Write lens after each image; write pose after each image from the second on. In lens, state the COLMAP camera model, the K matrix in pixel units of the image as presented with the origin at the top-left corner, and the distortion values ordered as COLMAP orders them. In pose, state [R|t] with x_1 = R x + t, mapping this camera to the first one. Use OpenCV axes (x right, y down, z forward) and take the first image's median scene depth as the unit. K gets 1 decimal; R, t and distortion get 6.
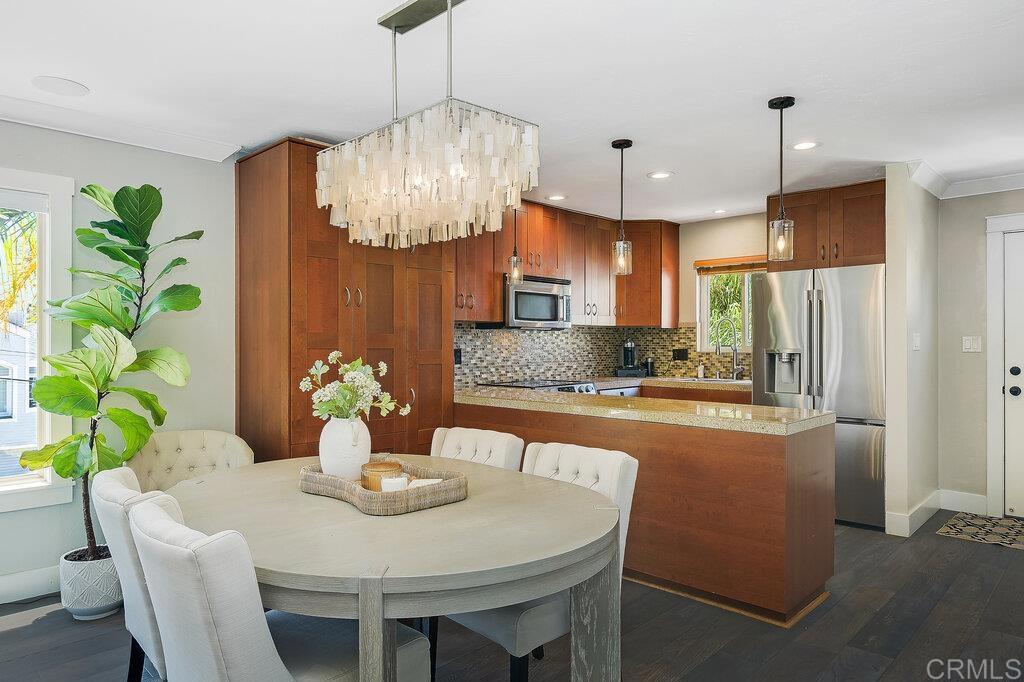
lens RADIAL K [[645.5, 0, 511.9], [0, 645.5, 343.6], [0, 0, 1]] dist [-0.007488, -0.000099]
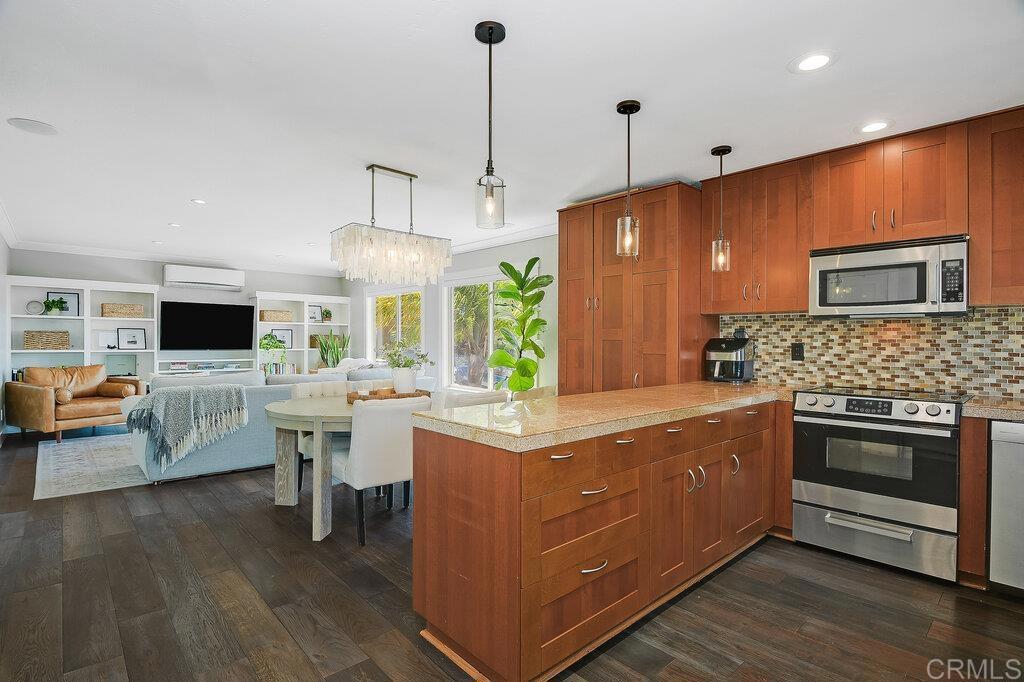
lens RADIAL K [[507.0, 0, 510.3], [0, 507.0, 342.7], [0, 0, 1]] dist [-0.017009, 0.000194]
pose [[-0.067616, 0.006243, -0.997692, 0.583370], [-0.008115, 0.999944, 0.006807, 0.005441], [0.997678, 0.008557, -0.067562, 0.595112]]
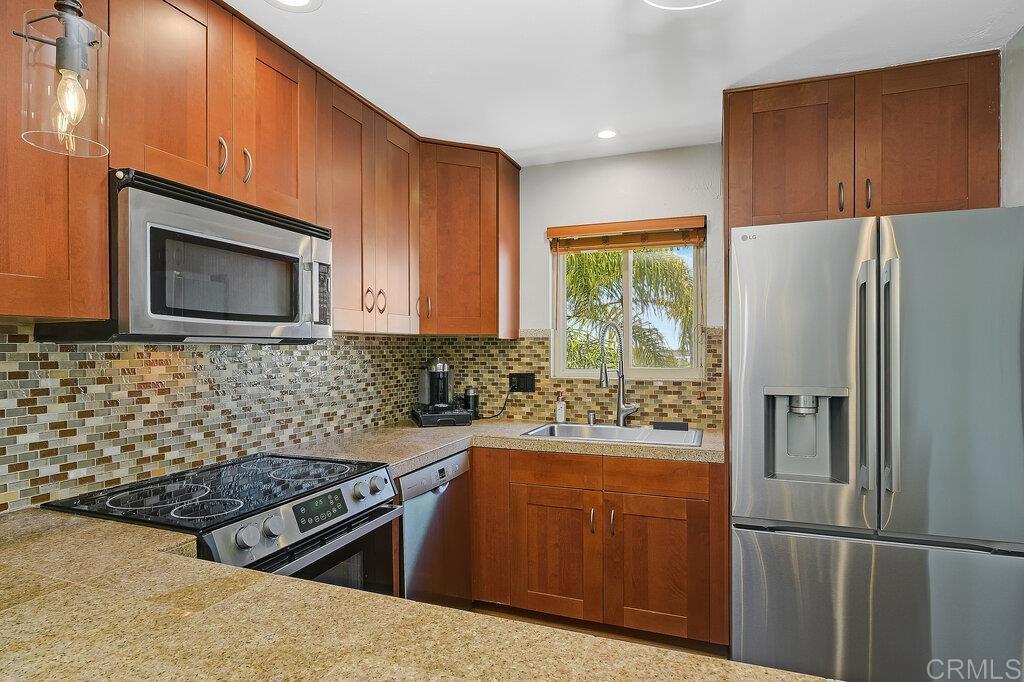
lens RADIAL K [[541.1, 0, 511.1], [0, 541.1, 356.6], [0, 0, 1]] dist [-0.018323, 0.000678]
pose [[0.918831, -0.008646, 0.394557, 0.057854], [0.002930, 0.999882, 0.015086, -0.017017], [-0.394641, -0.012705, 0.918748, 0.607118]]
